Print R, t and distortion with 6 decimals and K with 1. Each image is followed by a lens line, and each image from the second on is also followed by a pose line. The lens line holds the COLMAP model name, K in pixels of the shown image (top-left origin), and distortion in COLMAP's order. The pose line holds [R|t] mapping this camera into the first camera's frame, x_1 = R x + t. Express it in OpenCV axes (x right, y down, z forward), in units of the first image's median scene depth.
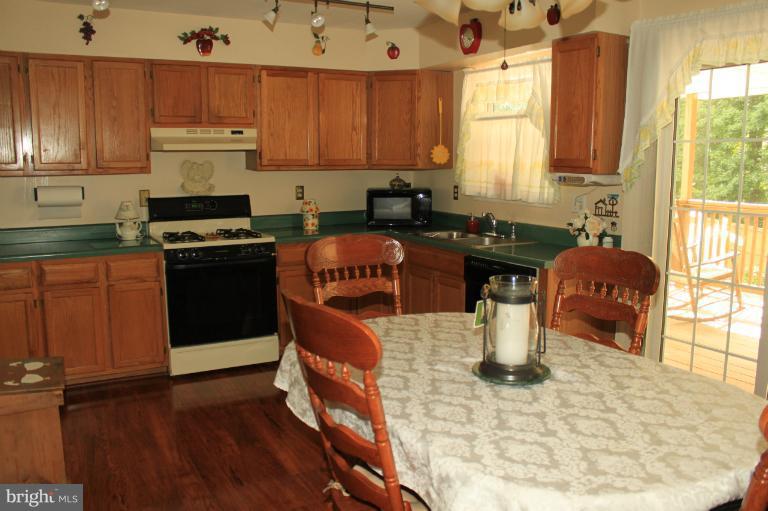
lens RADIAL K [[659.2, 0, 384.0], [0, 659.2, 255.5], [0, 0, 1]] dist [-0.152134, 0.153366]
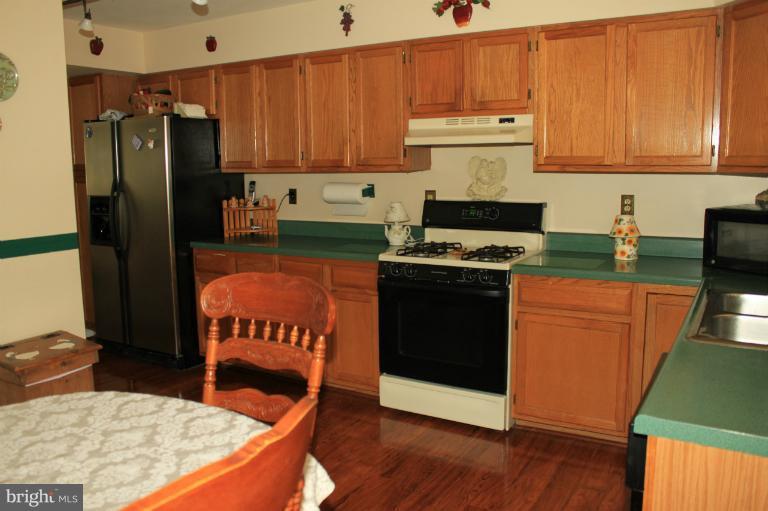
lens RADIAL K [[659.2, 0, 384.0], [0, 659.2, 255.5], [0, 0, 1]] dist [-0.152134, 0.153366]
pose [[0.497186, 0.120574, -0.859225, 0.377764], [-0.113436, 0.990830, 0.073403, -0.073135], [0.860196, 0.060972, 0.506305, 0.505278]]
